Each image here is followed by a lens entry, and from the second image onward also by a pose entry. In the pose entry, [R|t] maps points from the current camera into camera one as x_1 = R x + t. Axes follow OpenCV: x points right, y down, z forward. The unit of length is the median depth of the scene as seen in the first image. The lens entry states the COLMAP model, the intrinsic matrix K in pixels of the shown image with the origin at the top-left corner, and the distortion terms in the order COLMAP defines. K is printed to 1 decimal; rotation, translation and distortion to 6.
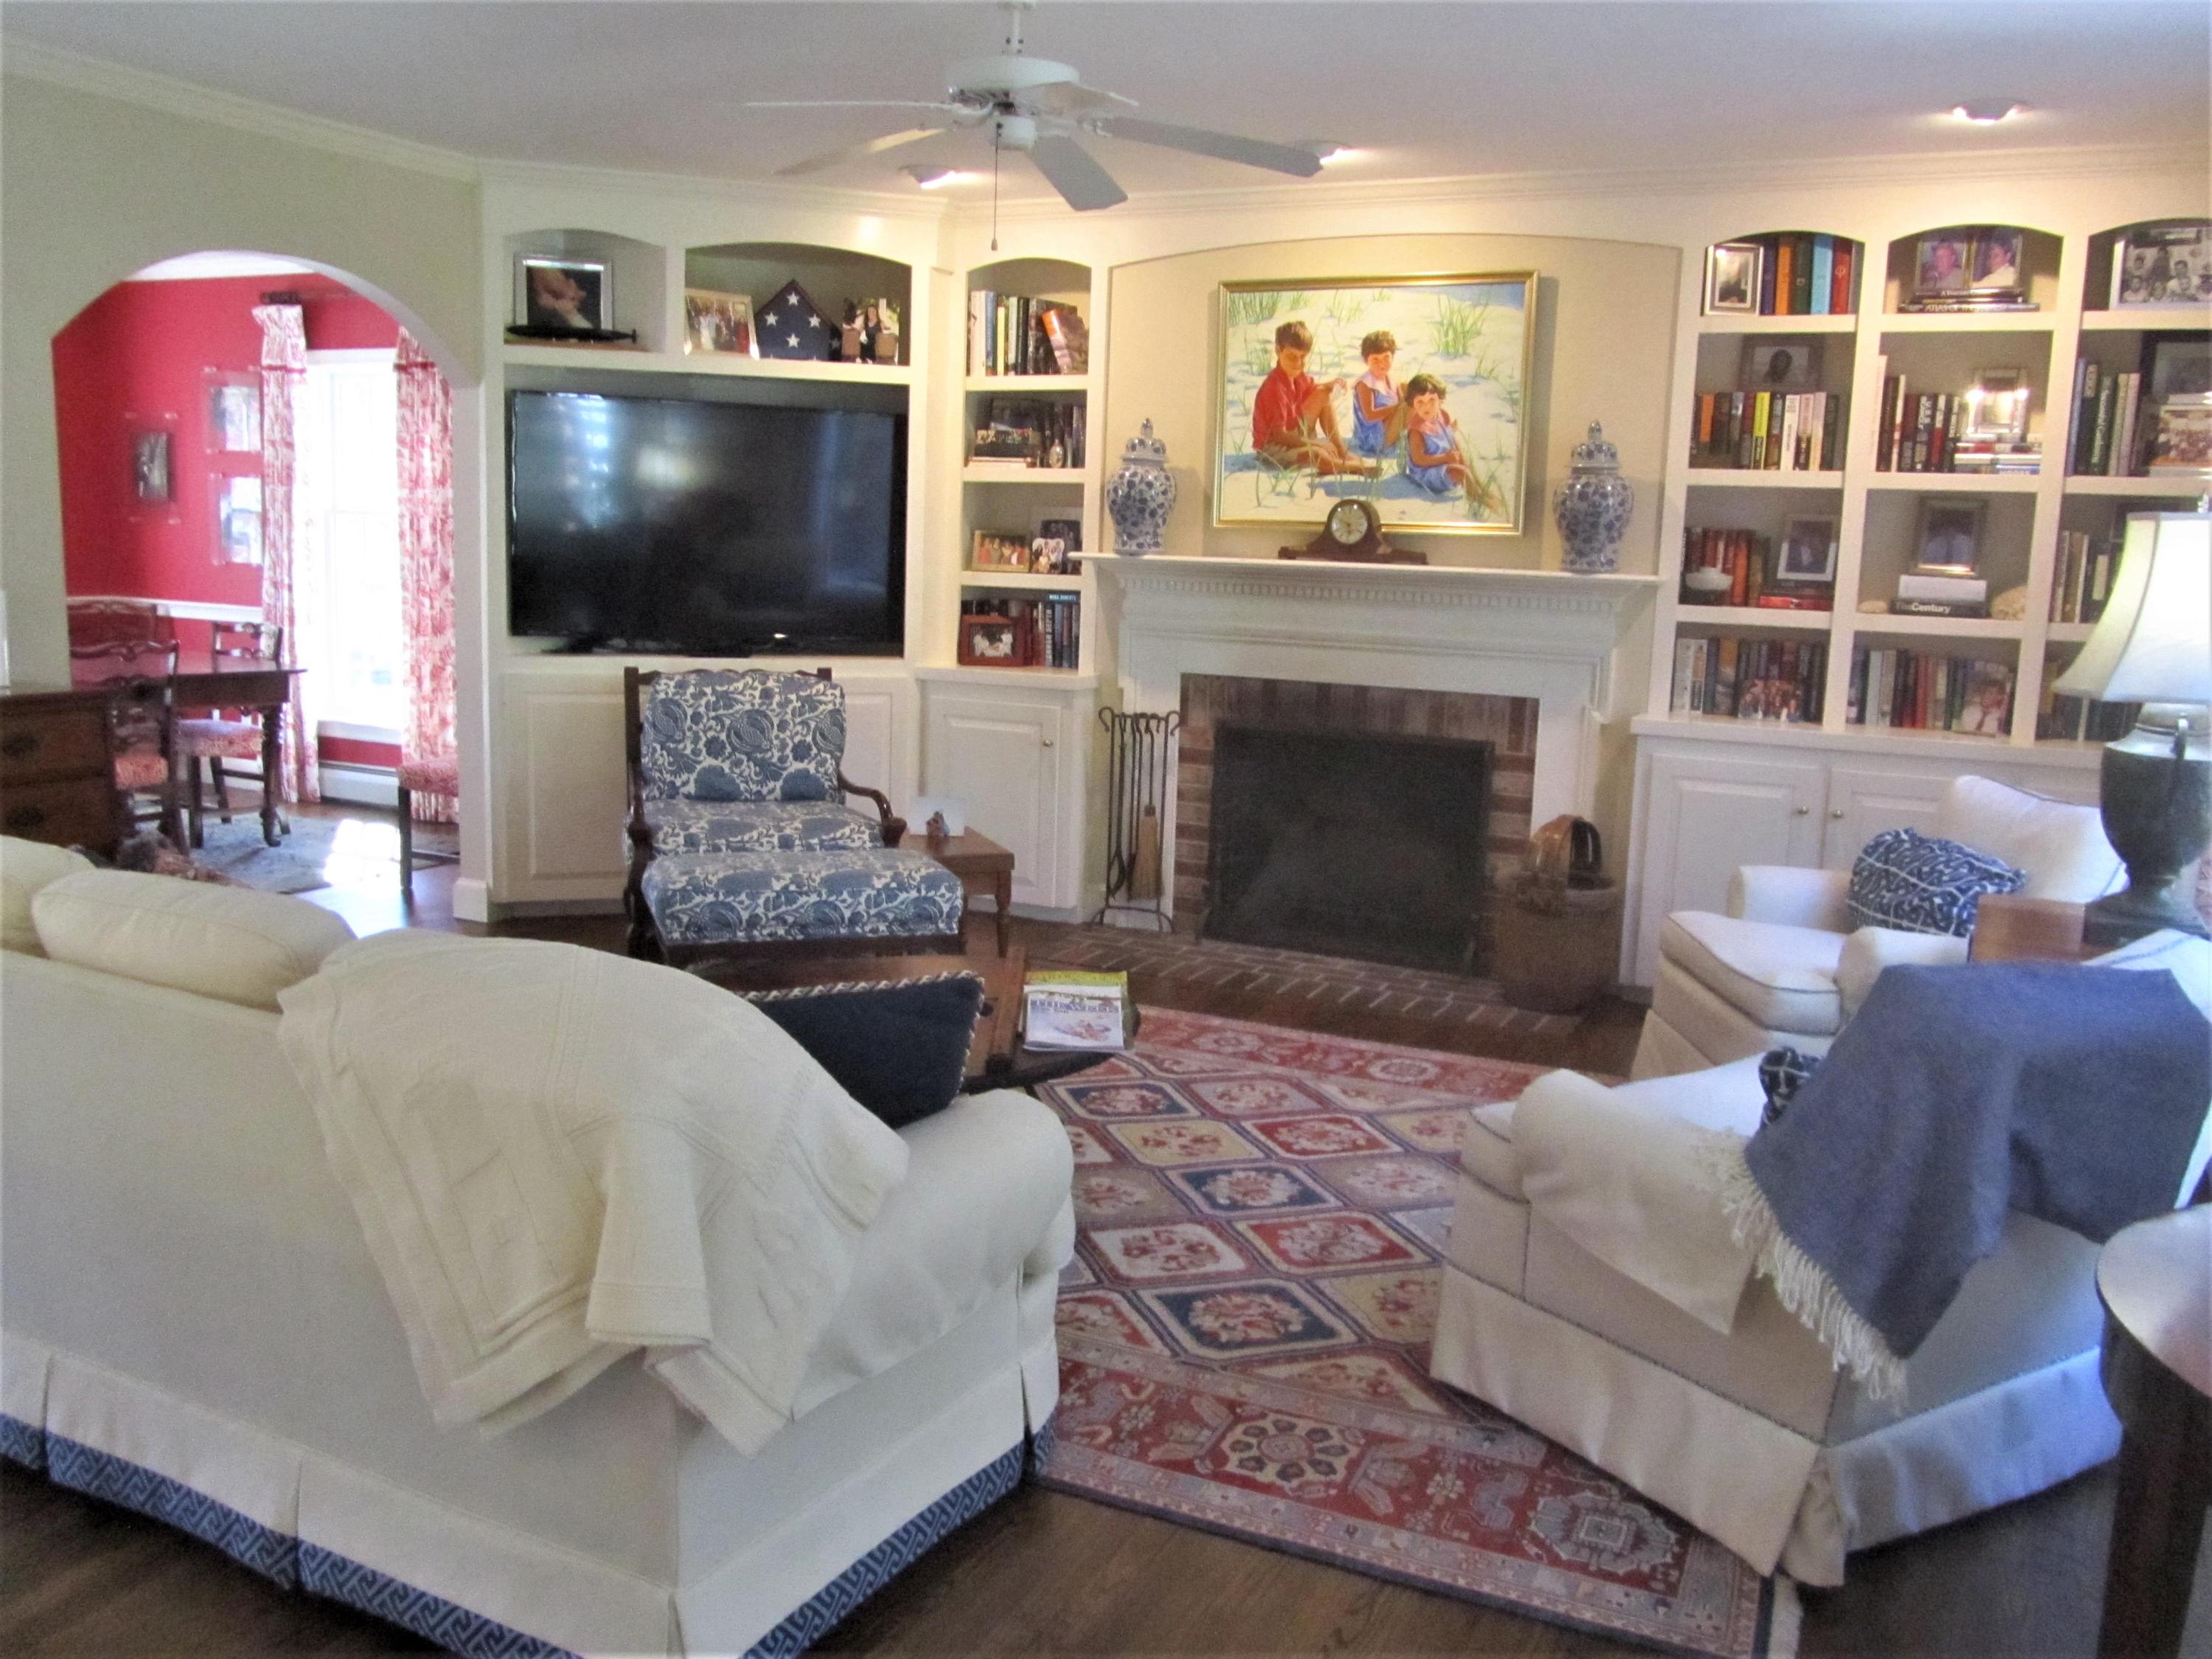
lens RADIAL K [[1841.2, 0, 1106.0], [0, 1841.2, 829.5], [0, 0, 1]] dist [-0.007128, -0.003498]
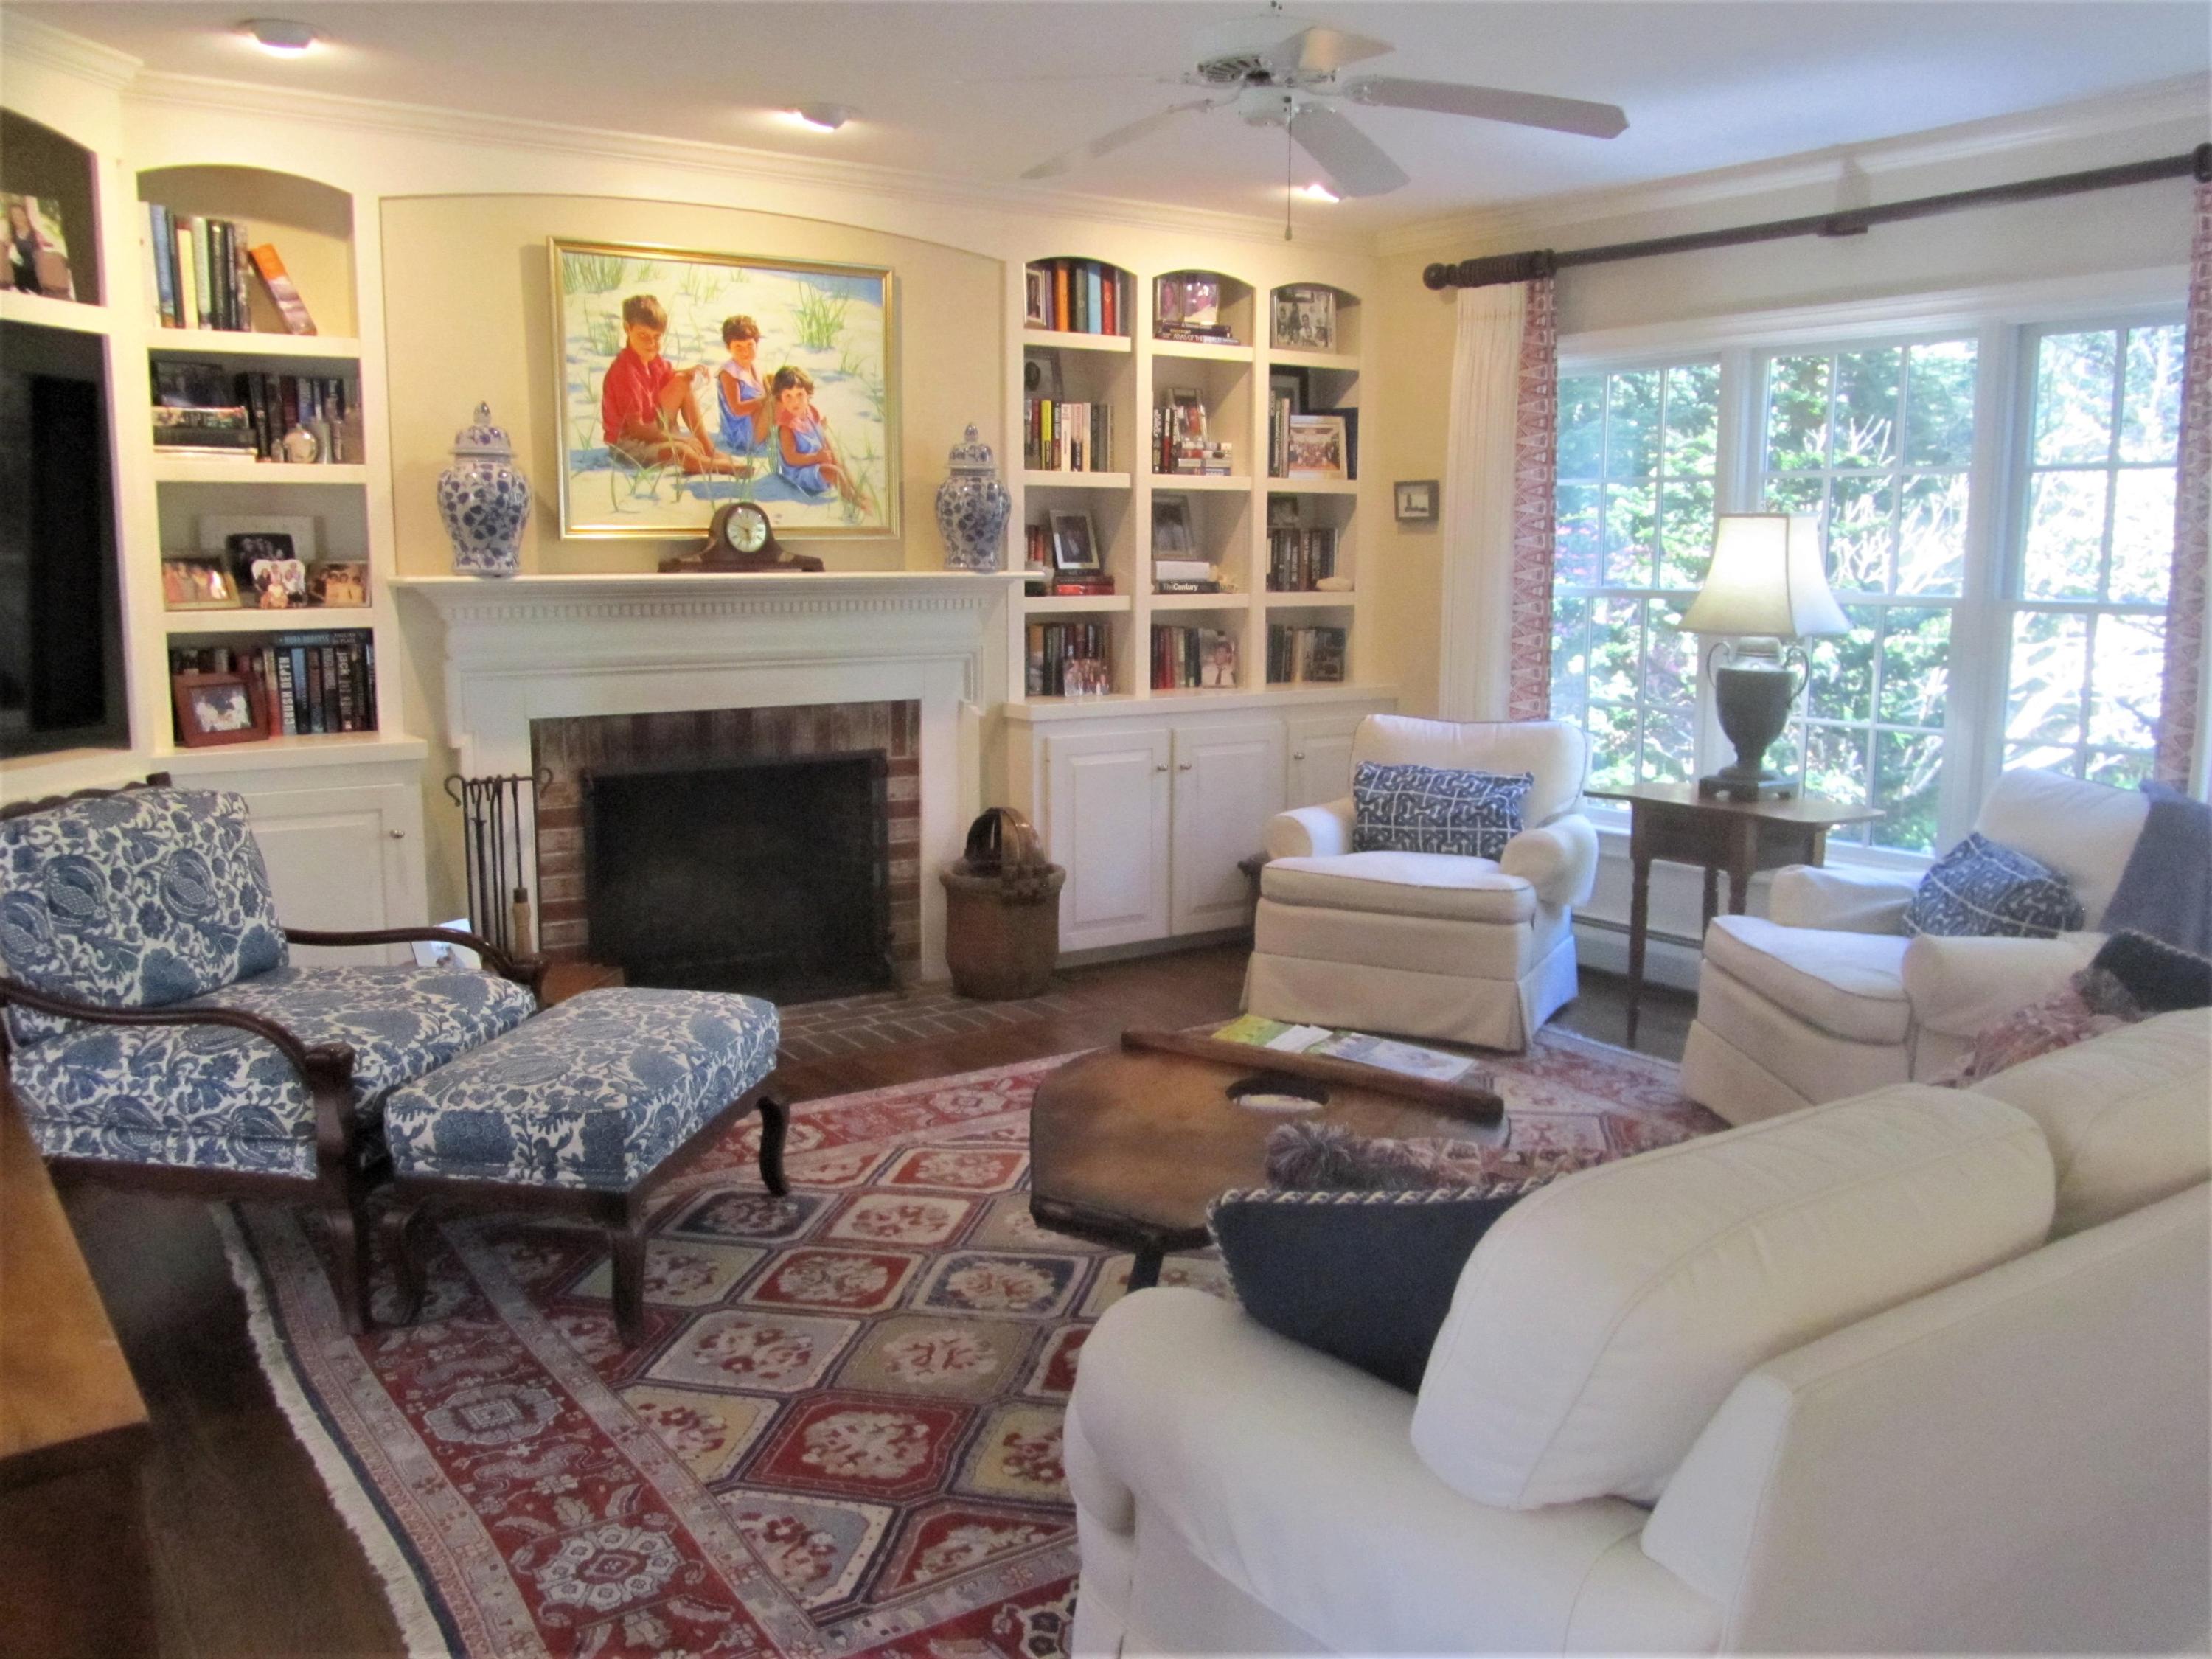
lens RADIAL K [[1845.5, 0, 1106.0], [0, 1845.5, 829.5], [0, 0, 1]] dist [0.001498, 0.001965]
pose [[0.483492, -0.166669, 0.859335, -0.577742], [0.155326, 0.982462, 0.103158, -0.087679], [-0.861458, 0.083601, 0.500901, 0.408509]]
